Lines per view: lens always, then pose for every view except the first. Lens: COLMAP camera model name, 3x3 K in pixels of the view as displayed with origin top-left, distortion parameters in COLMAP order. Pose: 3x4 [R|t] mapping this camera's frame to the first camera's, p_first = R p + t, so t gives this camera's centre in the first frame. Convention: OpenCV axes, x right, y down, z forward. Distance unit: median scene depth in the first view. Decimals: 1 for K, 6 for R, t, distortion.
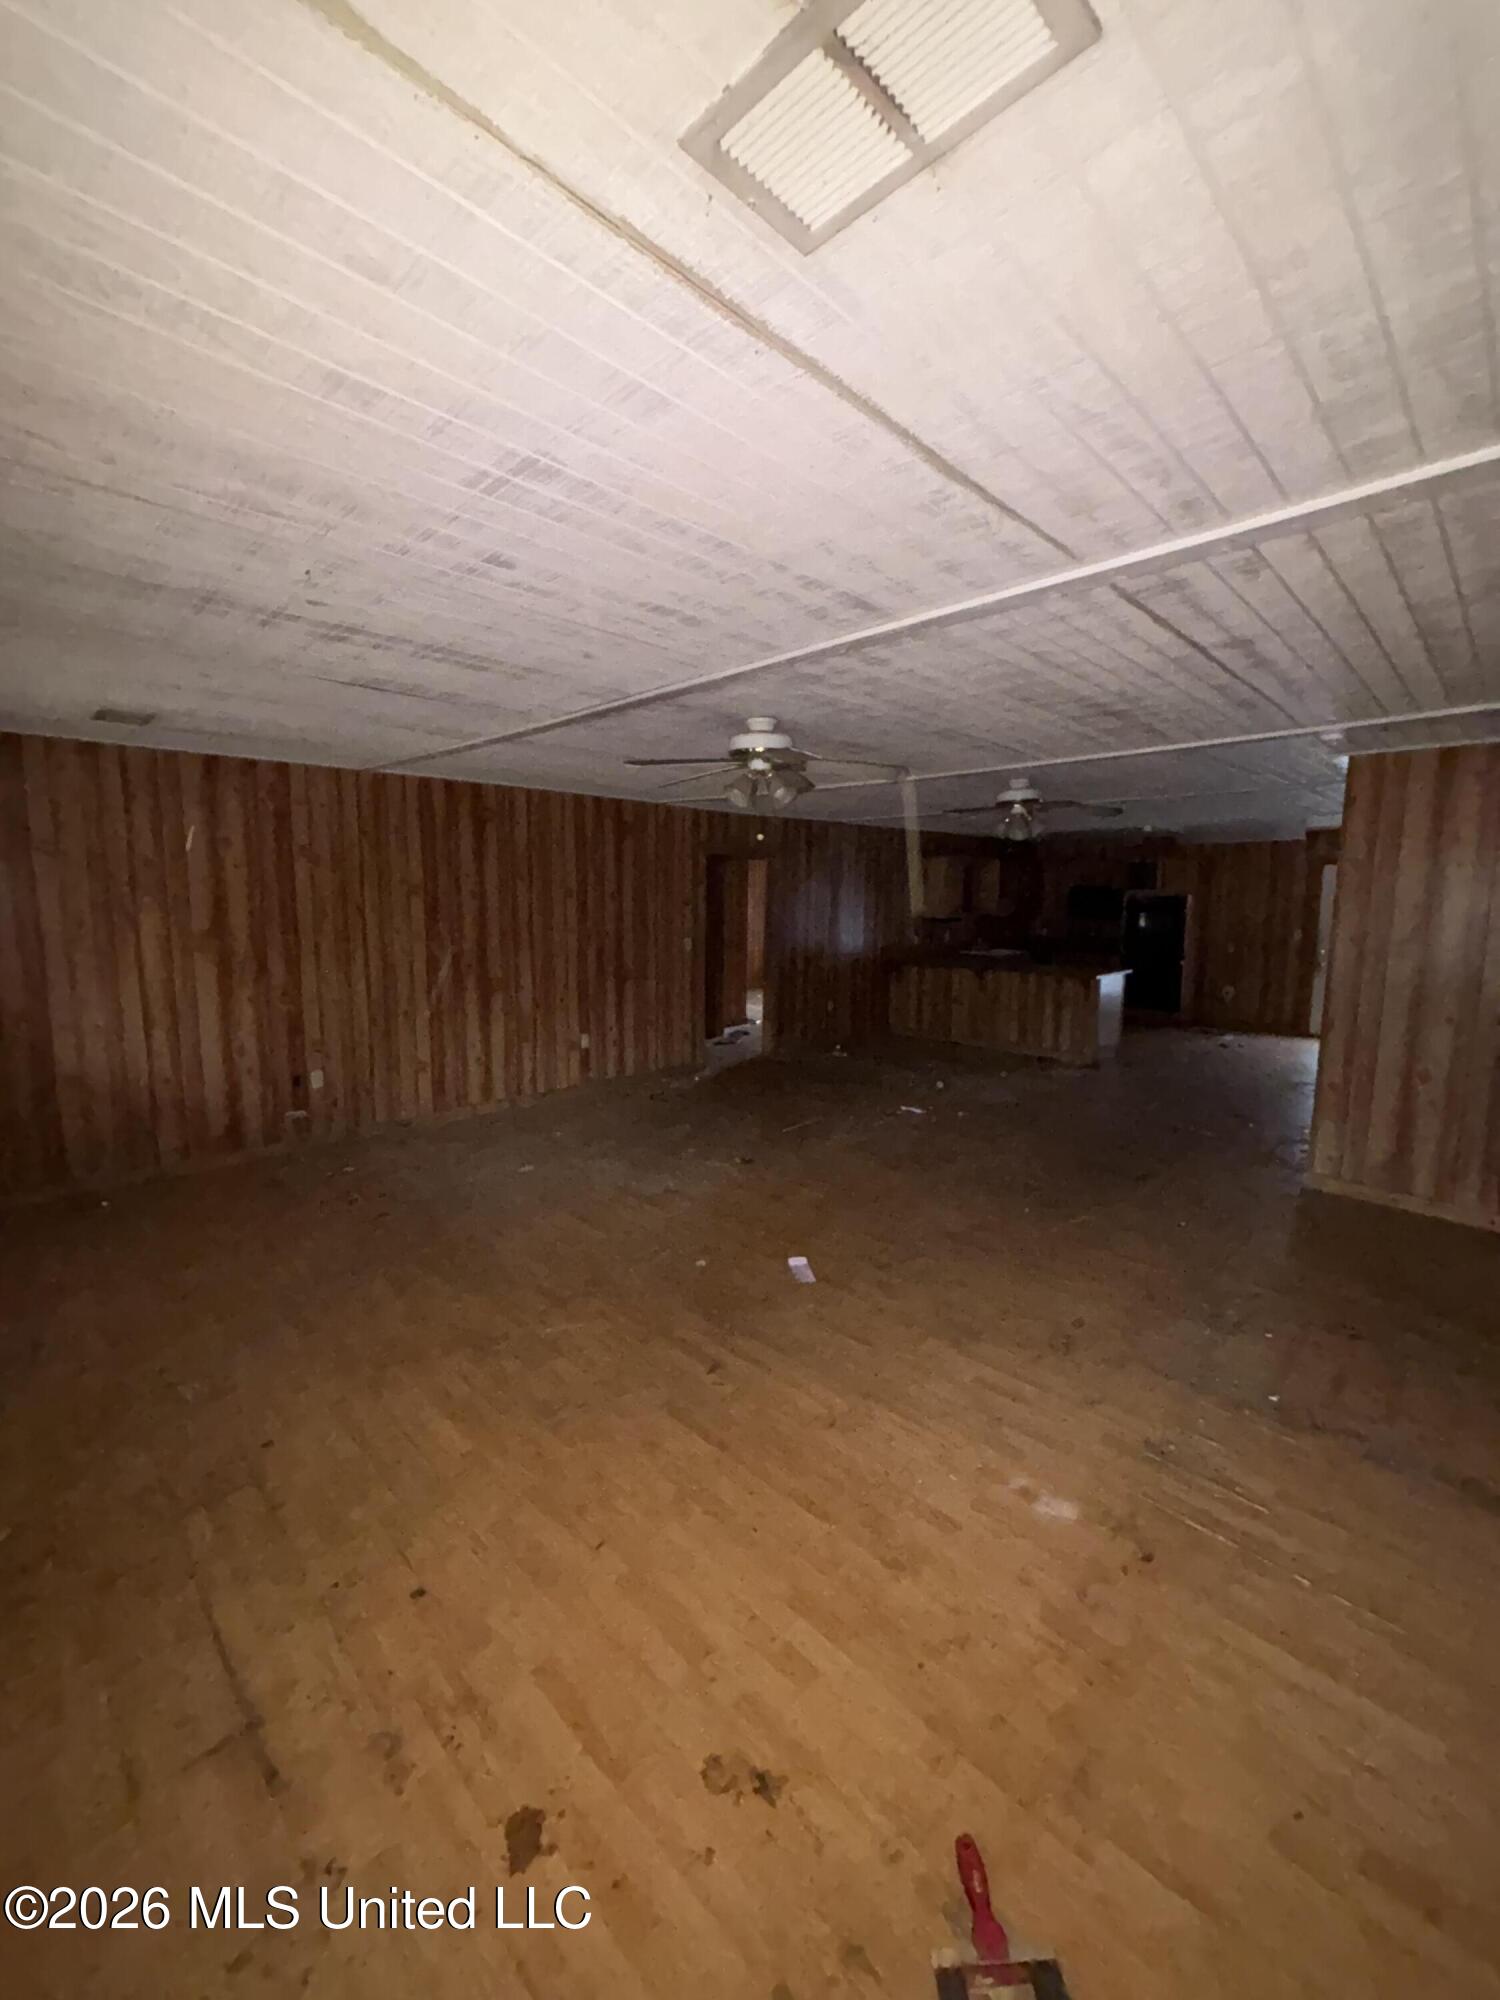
lens RADIAL K [[808.5, 0, 750.0], [0, 808.5, 1000.0], [0, 0, 1]] dist [0.001784, -0.000761]
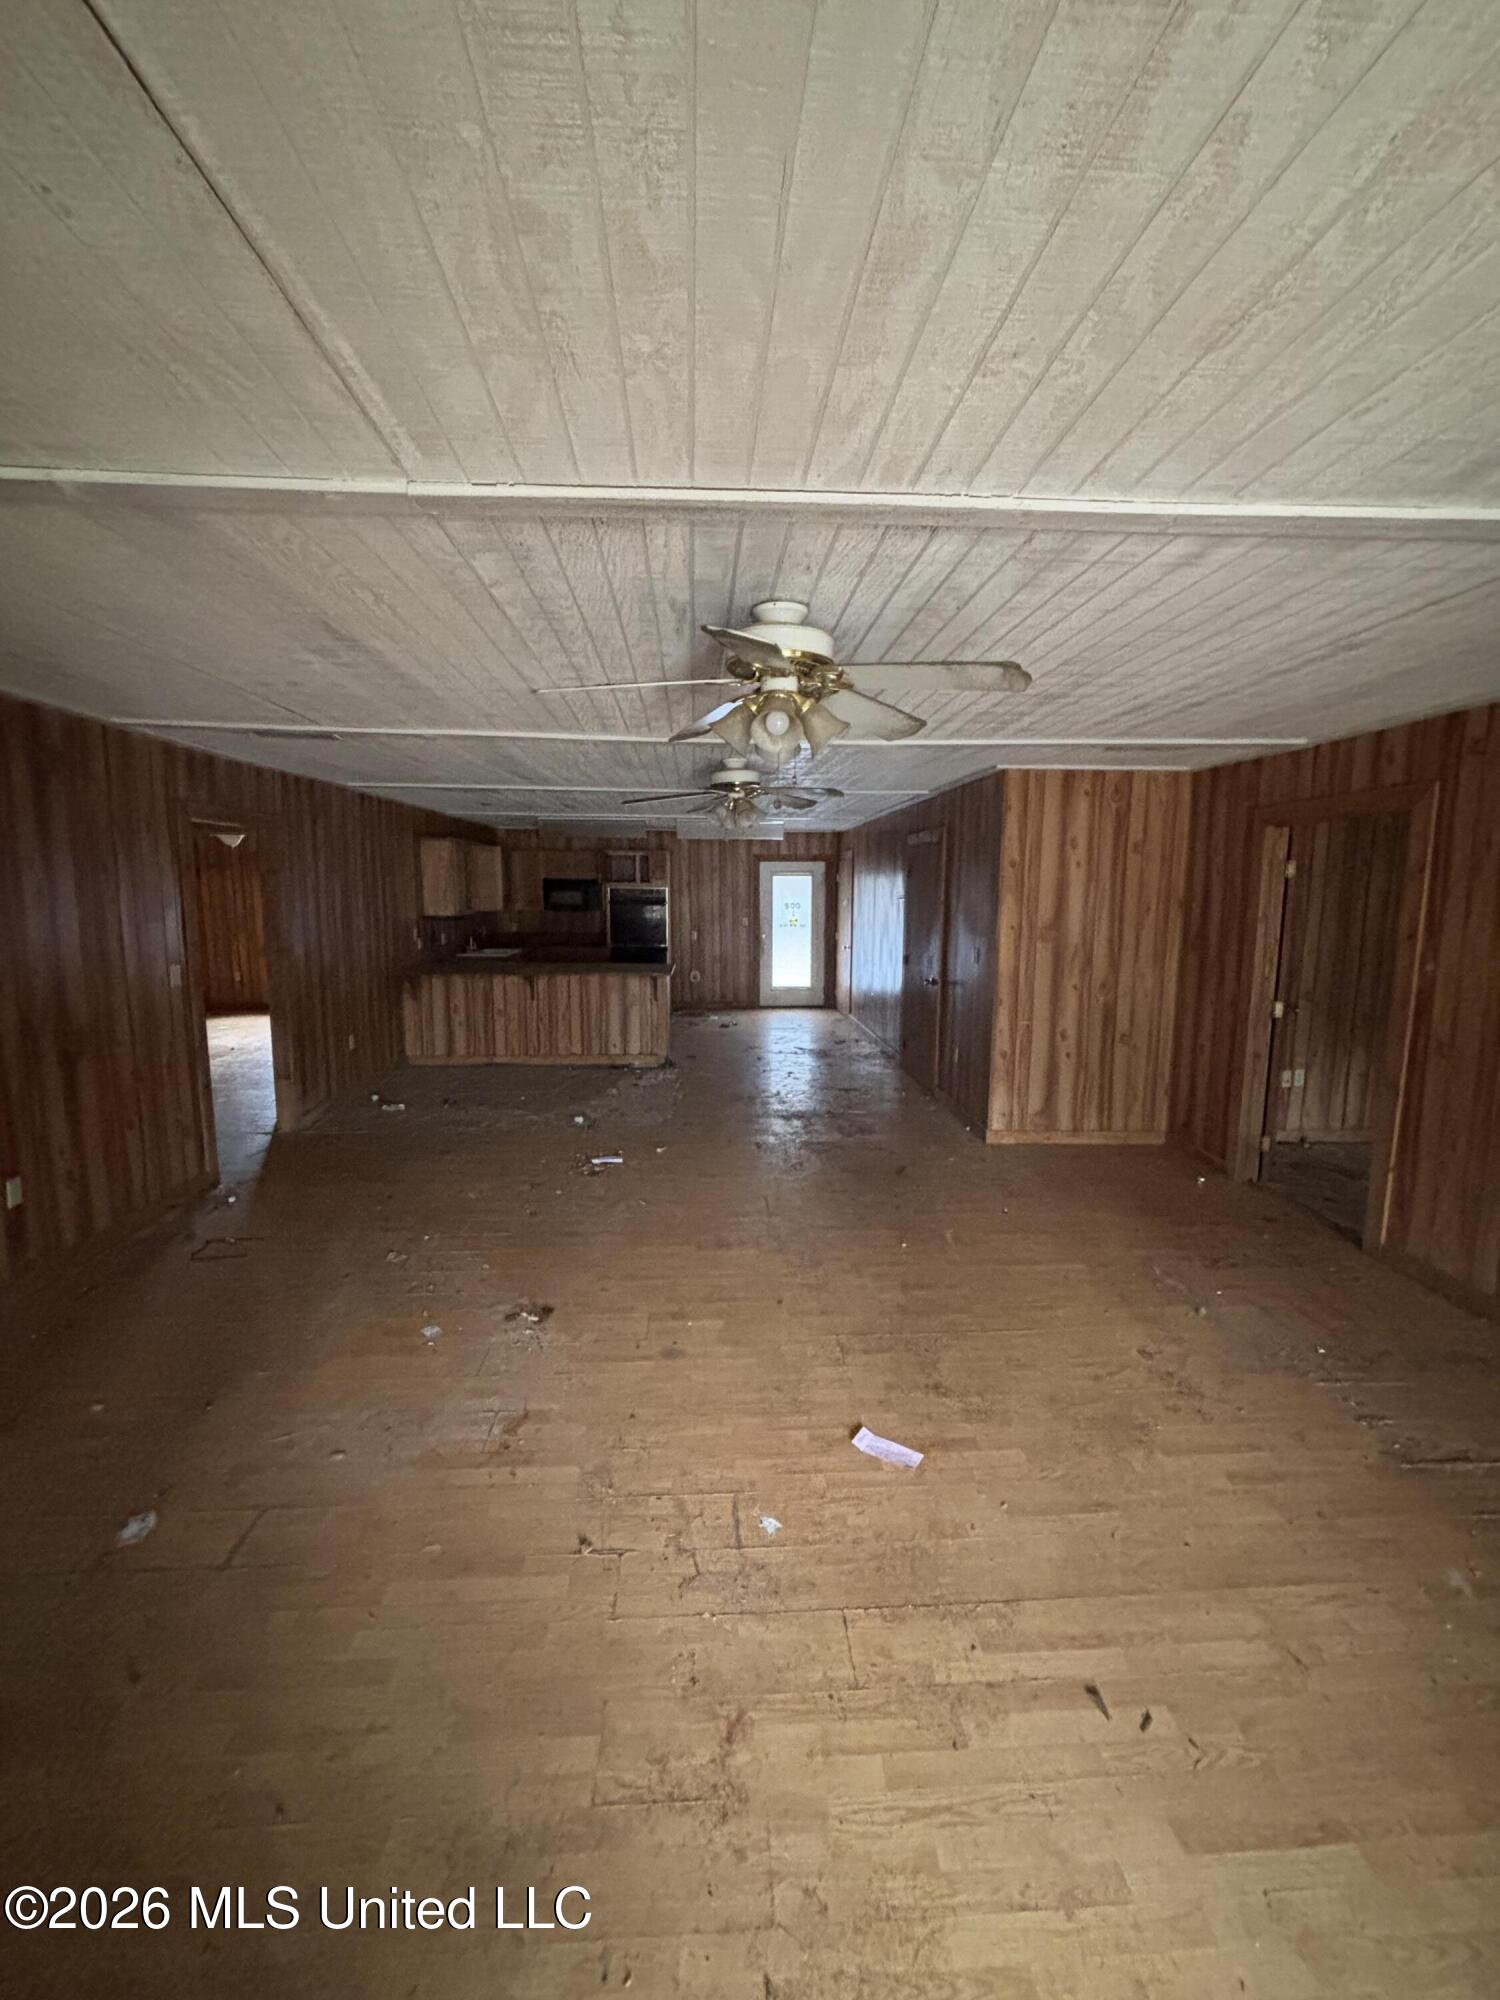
lens RADIAL K [[808.5, 0, 750.0], [0, 808.5, 1000.0], [0, 0, 1]] dist [0.001784, -0.000761]
pose [[0.658871, -0.105726, 0.744789, -0.383381], [0.094651, 0.993857, 0.057350, -0.072119], [-0.746278, 0.032709, 0.664831, 0.499444]]
